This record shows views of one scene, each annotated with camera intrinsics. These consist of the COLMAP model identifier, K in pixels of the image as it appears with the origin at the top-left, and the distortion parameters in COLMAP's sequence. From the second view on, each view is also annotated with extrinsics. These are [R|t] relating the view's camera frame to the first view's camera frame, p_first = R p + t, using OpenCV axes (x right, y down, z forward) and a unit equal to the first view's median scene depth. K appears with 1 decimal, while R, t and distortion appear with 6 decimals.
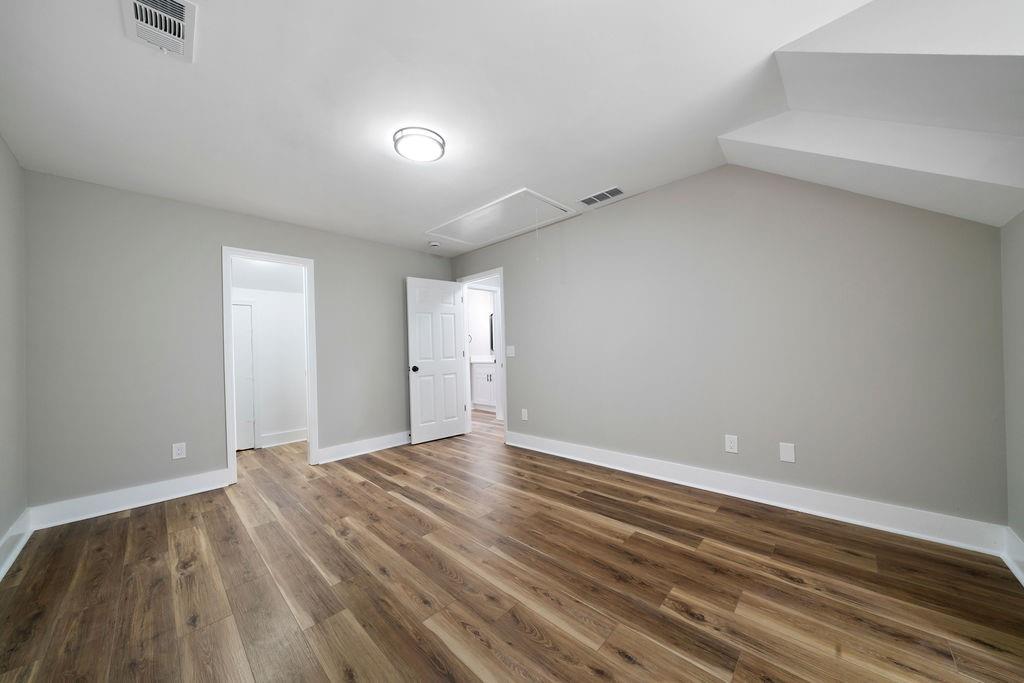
lens RADIAL K [[349.8, 0, 507.7], [0, 349.8, 347.4], [0, 0, 1]] dist [-0.000267, -0.000265]
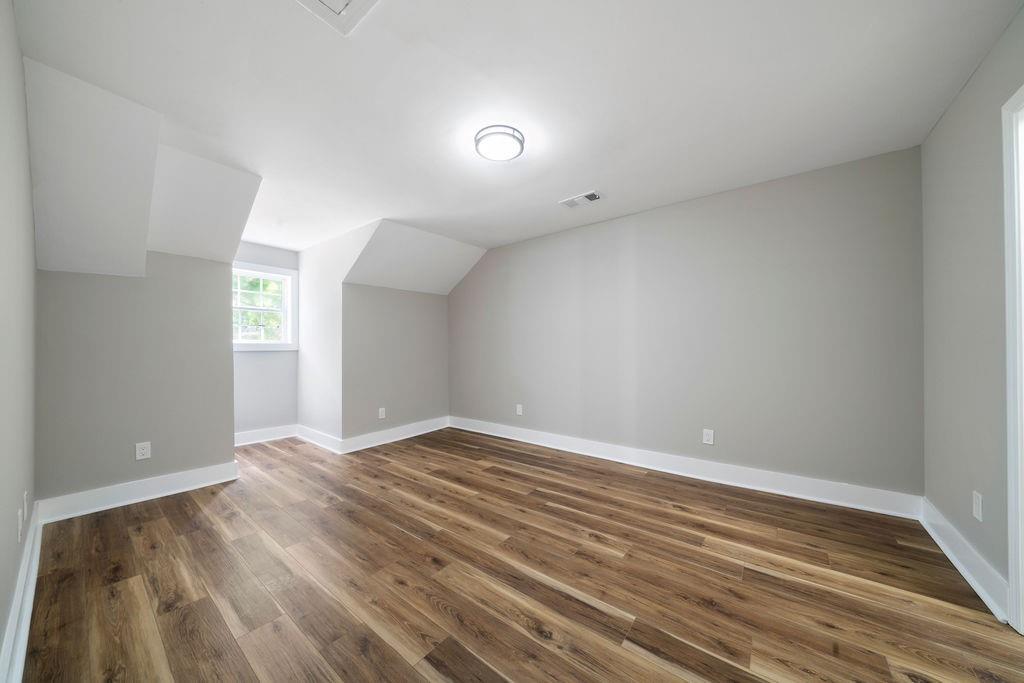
lens RADIAL K [[349.8, 0, 503.7], [0, 349.8, 343.8], [0, 0, 1]] dist [-0.000267, -0.000265]
pose [[-0.994641, 0.035942, -0.096946, -0.151387], [0.037516, 0.999191, -0.014468, 0.011322], [0.096347, -0.018027, -0.995185, 2.002973]]
